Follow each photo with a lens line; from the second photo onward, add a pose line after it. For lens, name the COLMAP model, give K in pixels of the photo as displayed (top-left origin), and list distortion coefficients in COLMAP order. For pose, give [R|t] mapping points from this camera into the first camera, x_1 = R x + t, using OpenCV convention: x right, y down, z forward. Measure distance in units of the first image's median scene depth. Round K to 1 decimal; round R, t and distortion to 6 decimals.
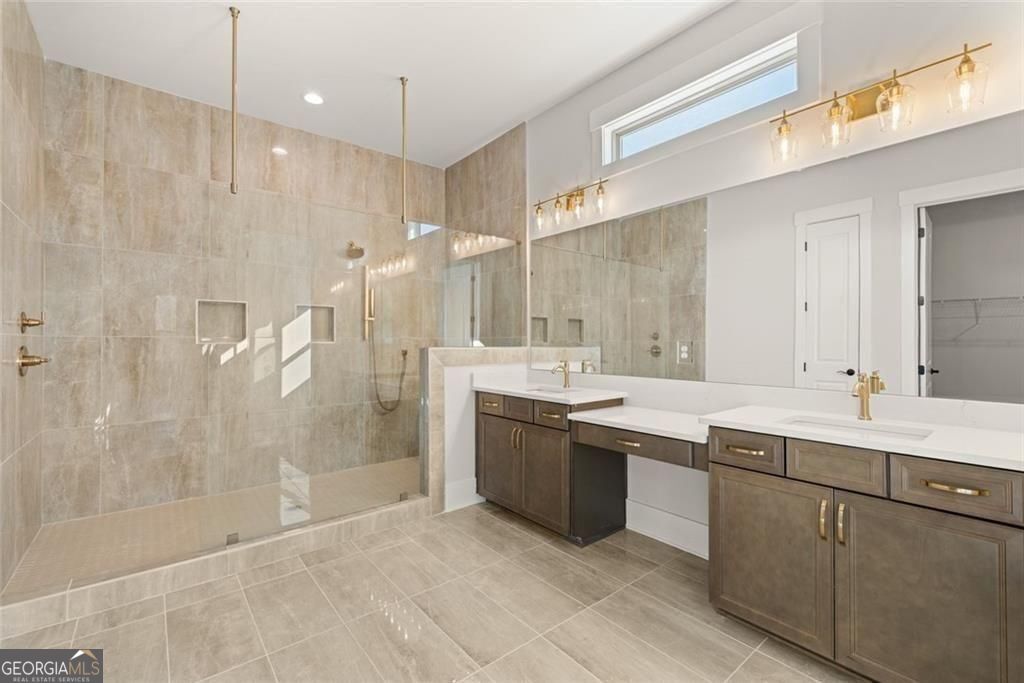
lens RADIAL K [[430.8, 0, 504.5], [0, 430.8, 337.8], [0, 0, 1]] dist [-0.003737, 0.000663]
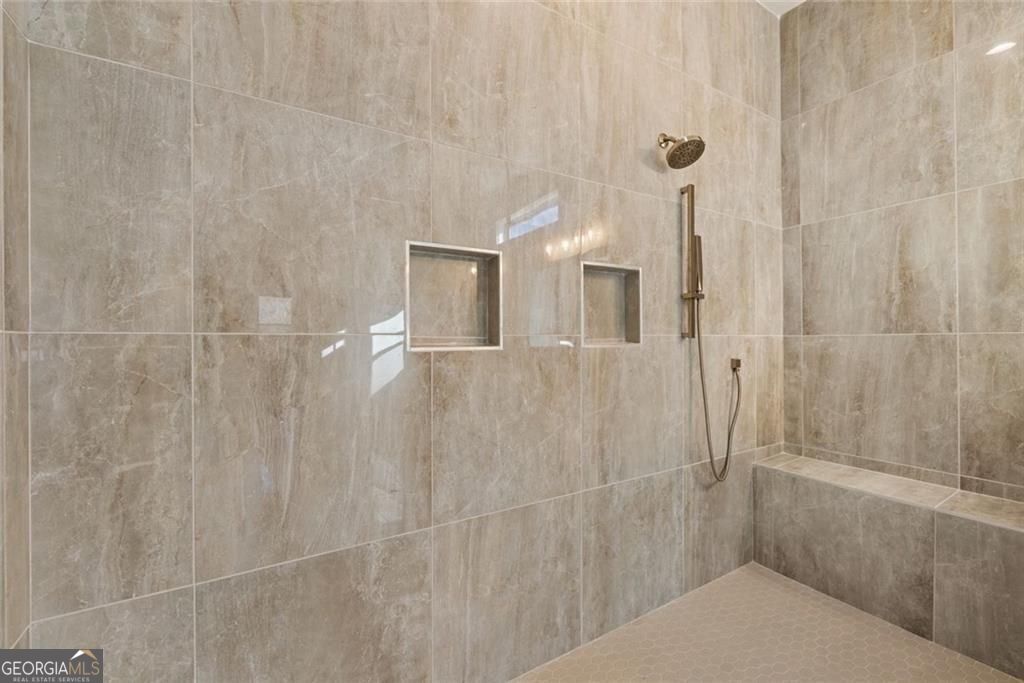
lens RADIAL K [[430.8, 0, 515.7], [0, 430.8, 341.3], [0, 0, 1]] dist [-0.003737, 0.000663]
pose [[0.987144, -0.000157, -0.159832, -0.624193], [0.002559, 0.999887, 0.014819, -0.001394], [0.159811, -0.015038, 0.987033, 0.699697]]
